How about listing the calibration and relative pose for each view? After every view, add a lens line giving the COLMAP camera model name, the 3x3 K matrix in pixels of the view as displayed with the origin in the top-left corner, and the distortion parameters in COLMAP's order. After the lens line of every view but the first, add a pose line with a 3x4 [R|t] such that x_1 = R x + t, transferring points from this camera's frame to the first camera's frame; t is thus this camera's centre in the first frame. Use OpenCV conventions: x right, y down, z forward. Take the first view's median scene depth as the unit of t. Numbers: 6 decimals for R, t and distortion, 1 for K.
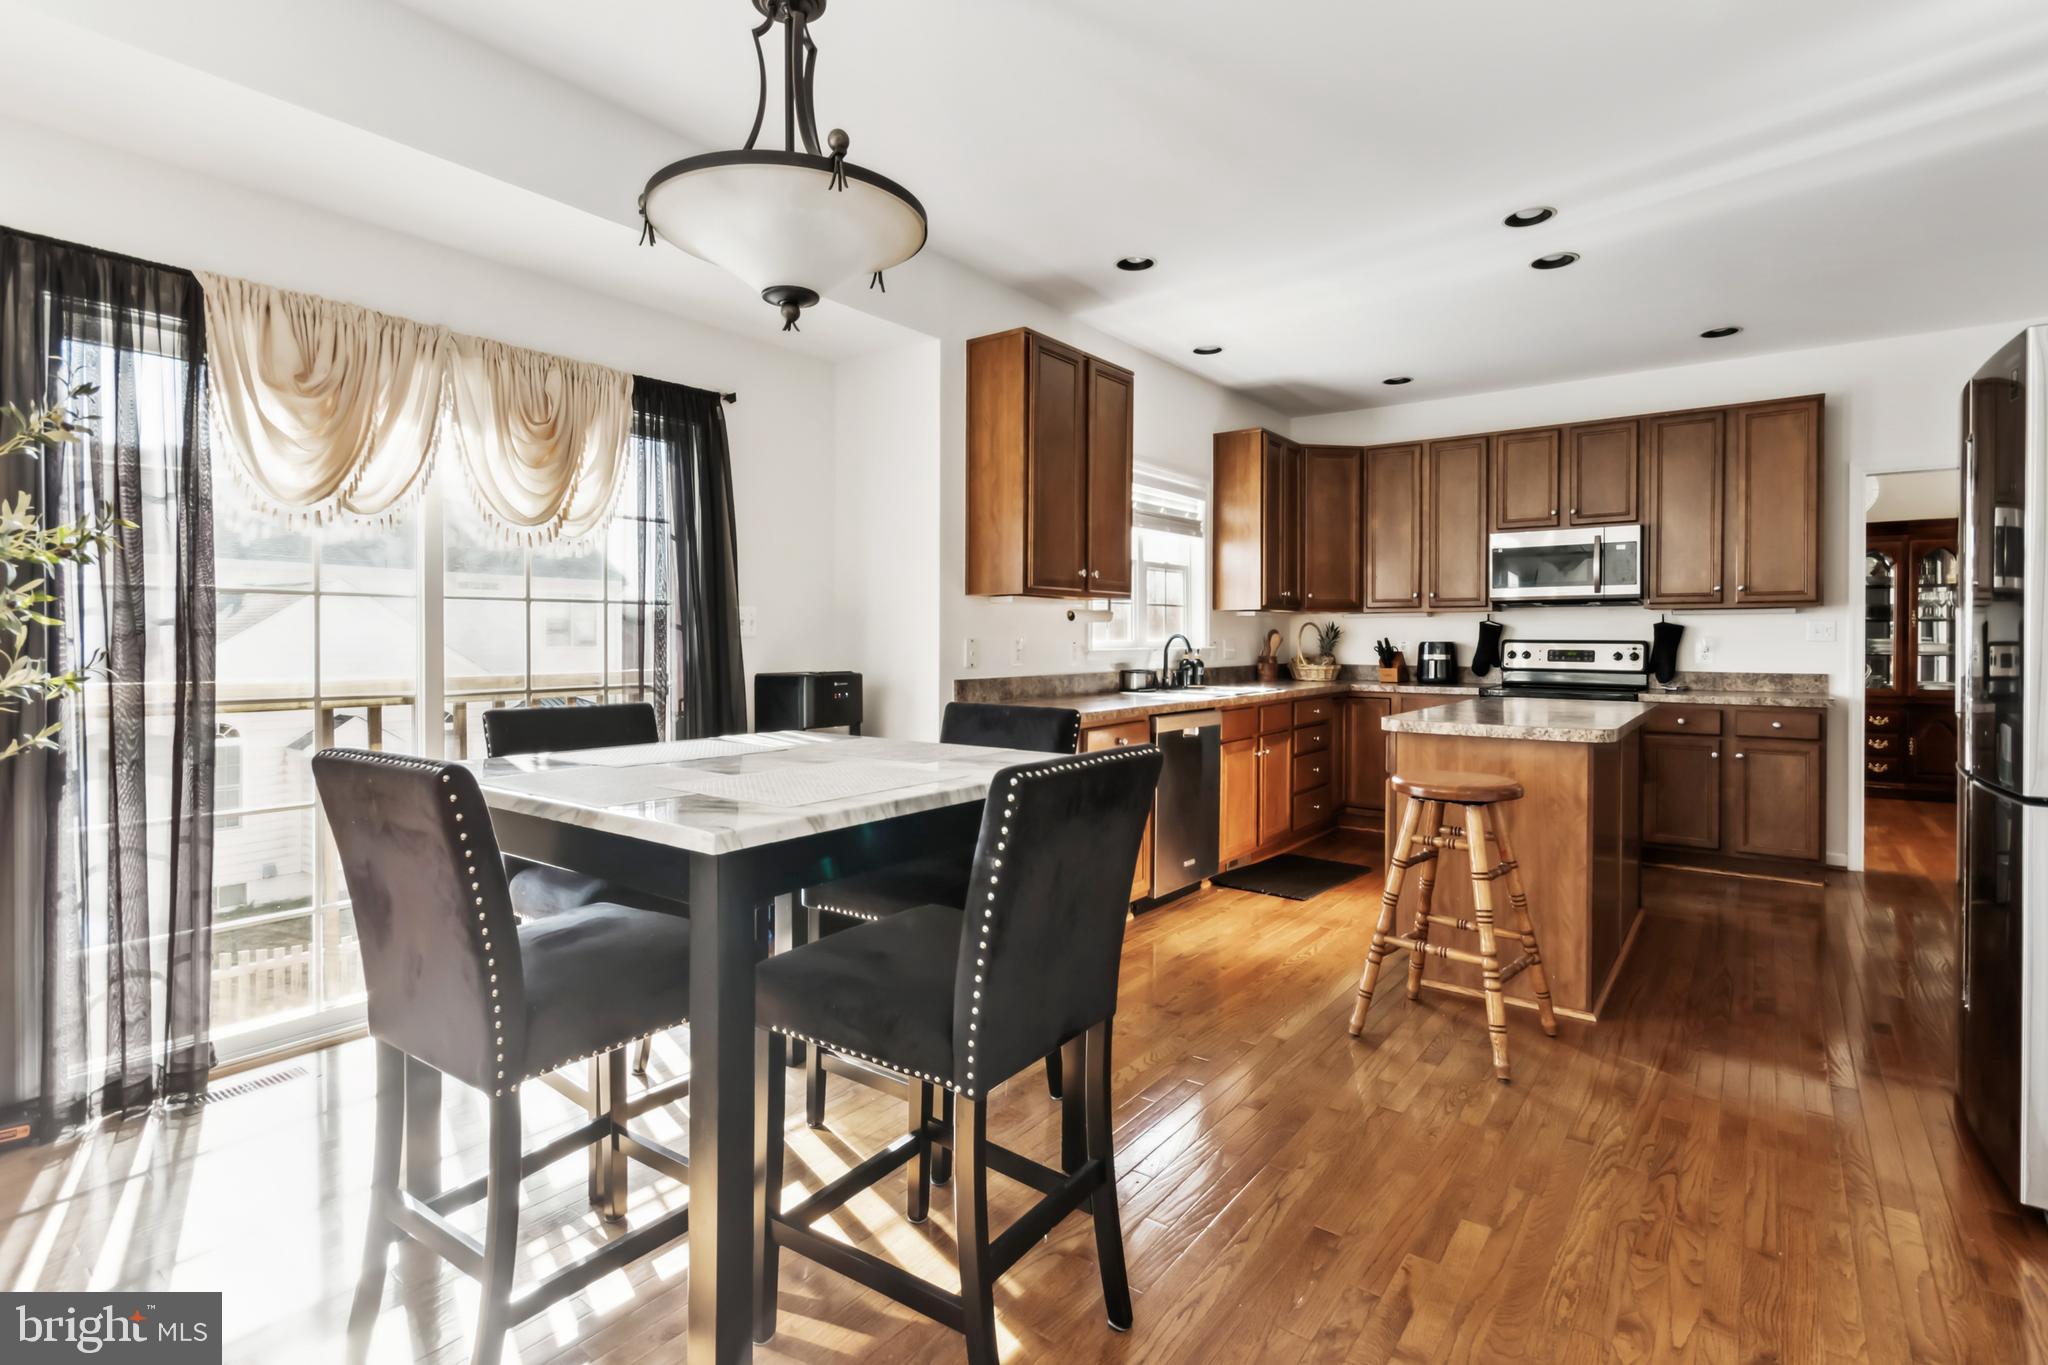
lens RADIAL K [[992.5, 0, 1035.9], [0, 992.5, 649.1], [0, 0, 1]] dist [0.016467, 0.002641]
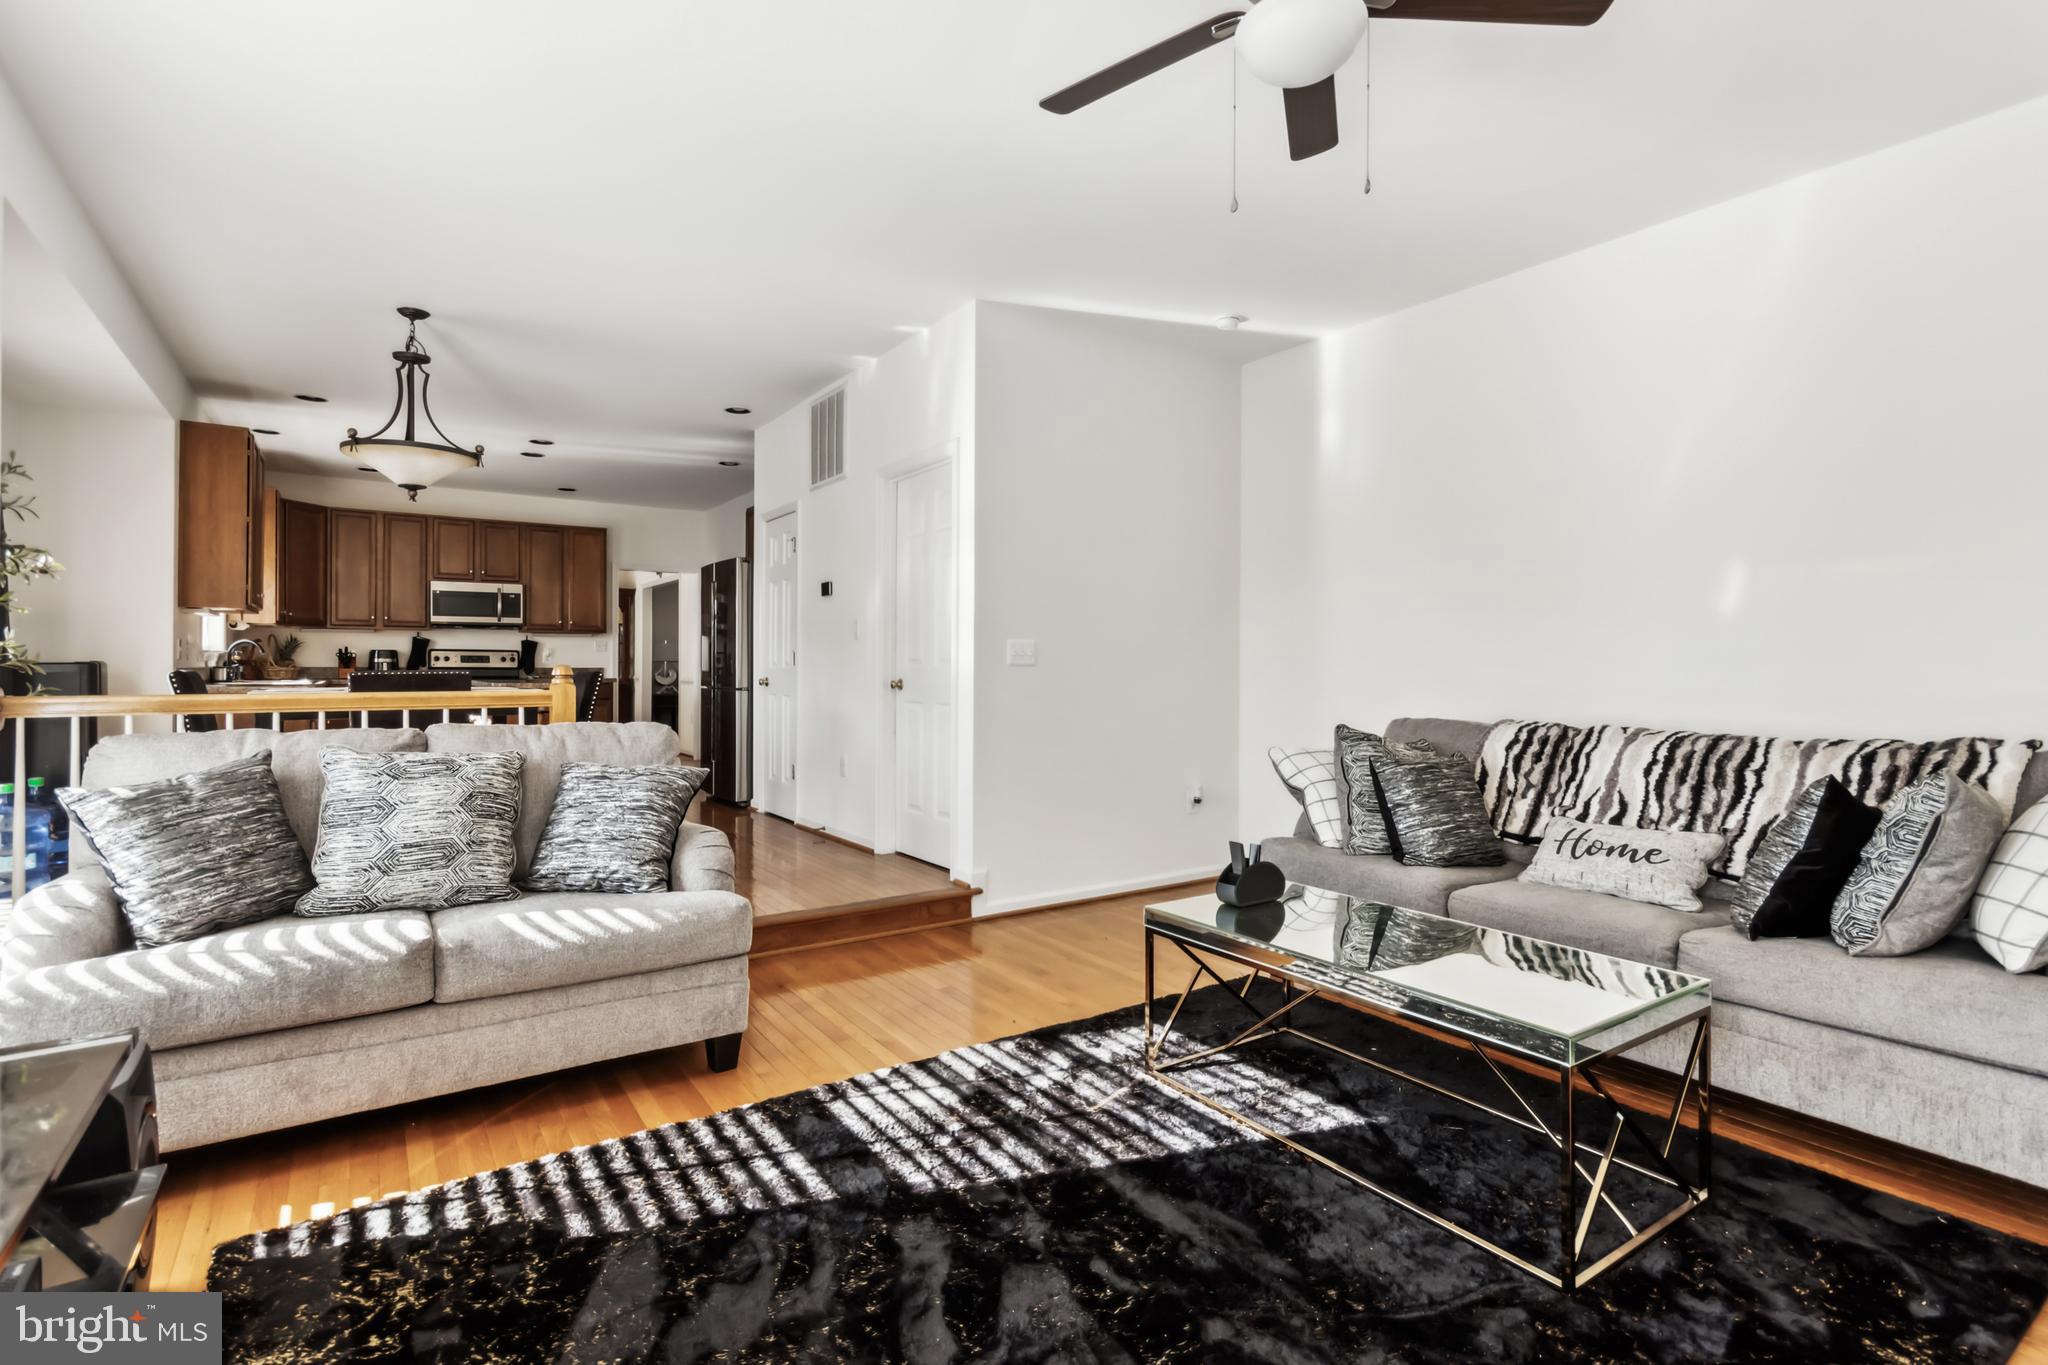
lens RADIAL K [[992.5, 0, 1027.2], [0, 992.5, 664.2], [0, 0, 1]] dist [0.016467, 0.002641]
pose [[0.339060, 0.001111, 0.940764, -0.719766], [0.007253, 0.999966, -0.003795, 0.028608], [-0.940737, 0.008110, 0.339041, -0.417710]]
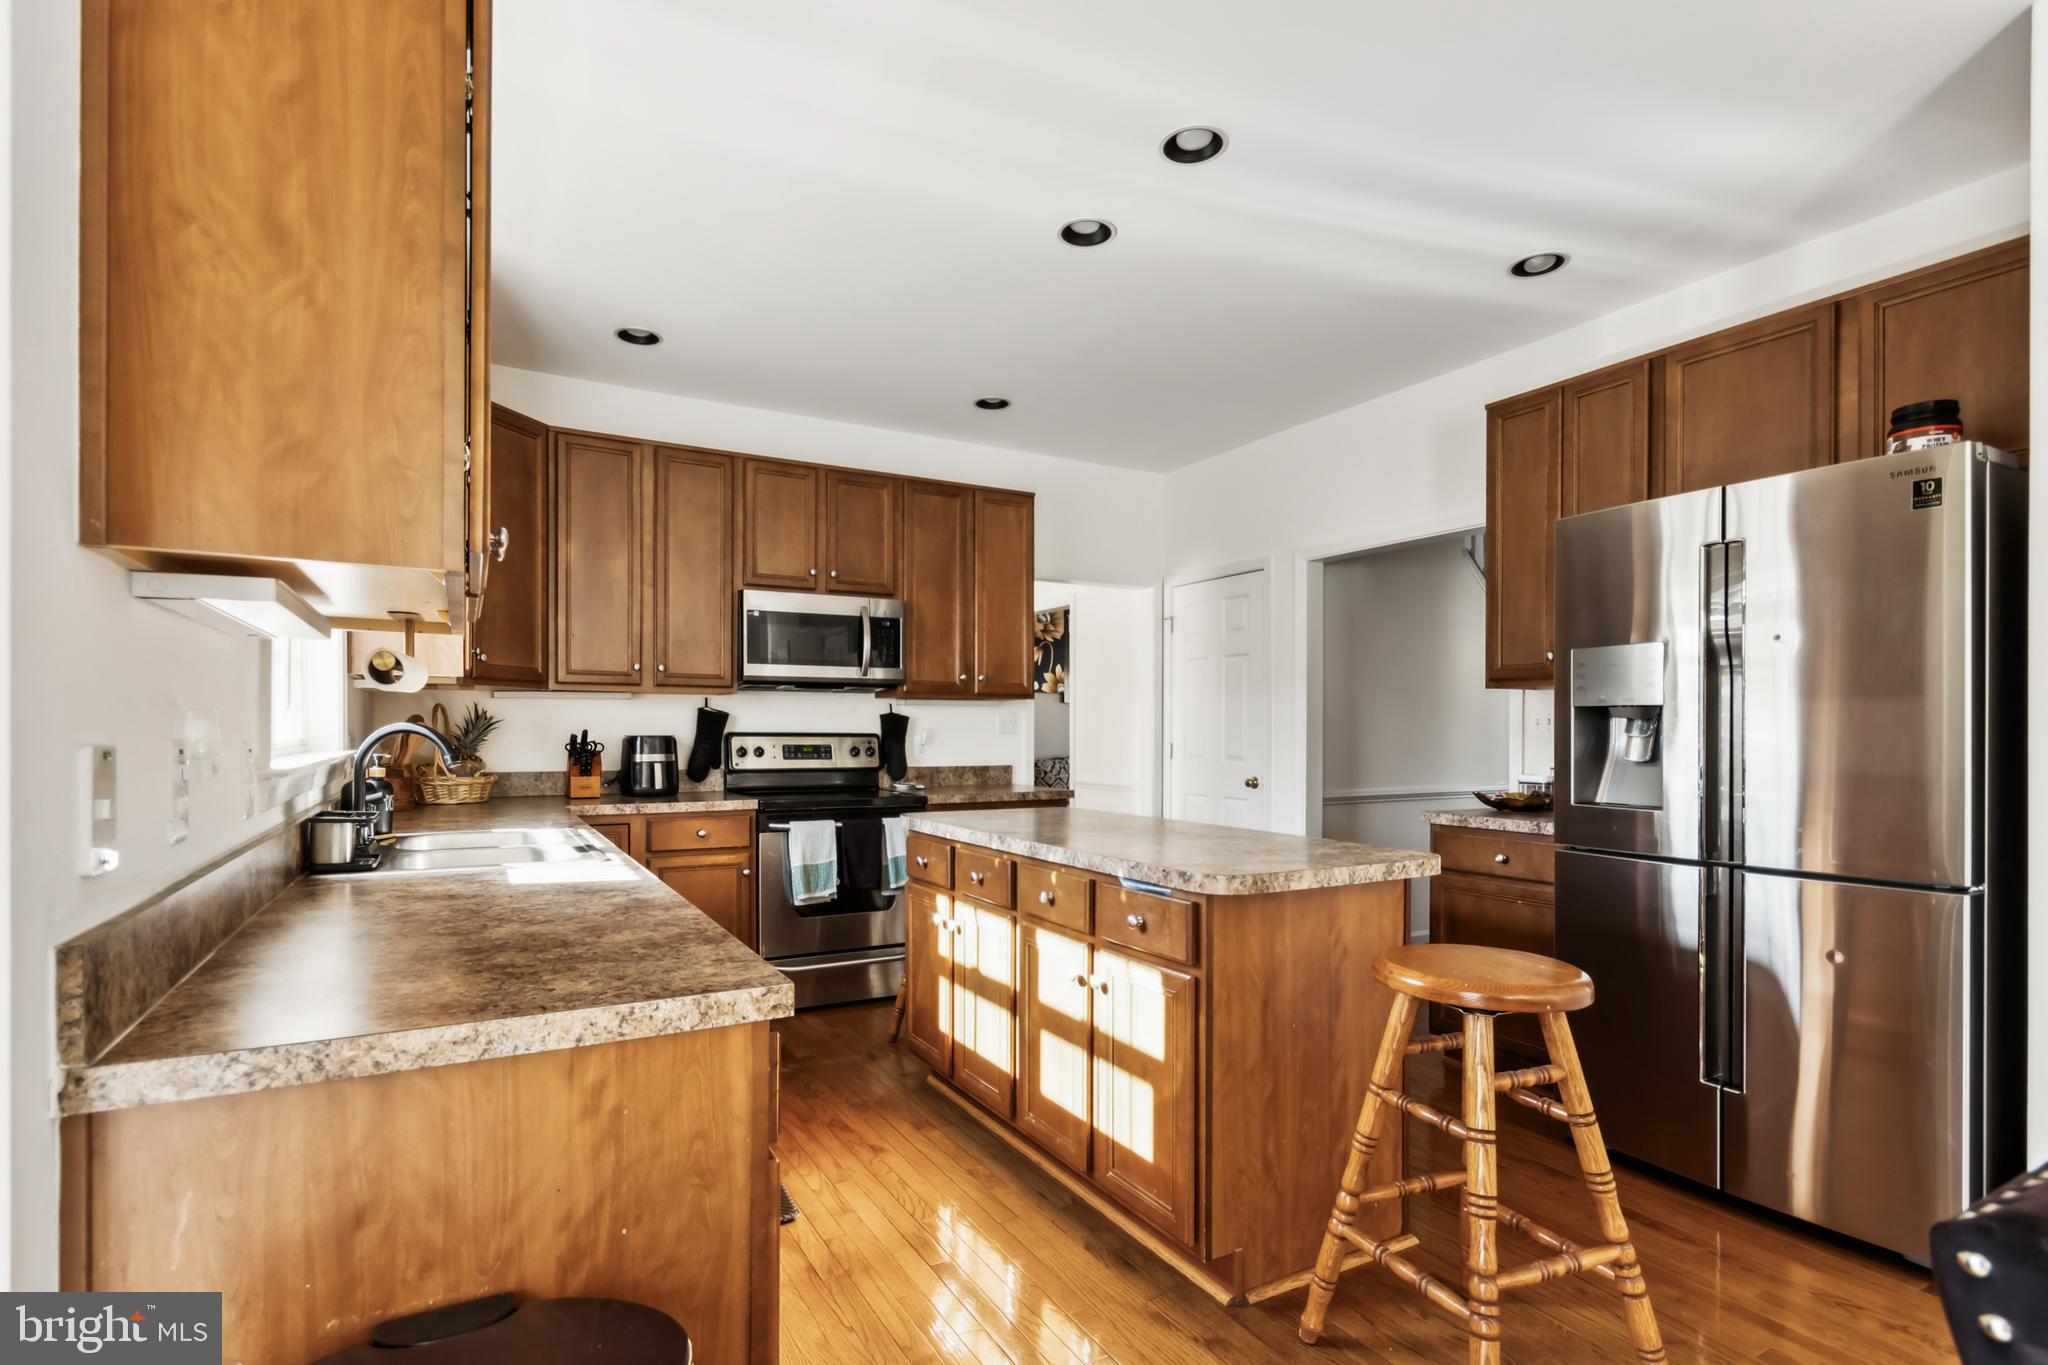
lens RADIAL K [[992.5, 0, 1012.3], [0, 992.5, 740.2], [0, 0, 1]] dist [0.016467, 0.002641]
pose [[0.411099, -0.012320, 0.911507, -0.140425], [0.006945, 0.999922, 0.010382, -0.010611], [-0.911564, 0.002063, 0.411152, 0.534990]]
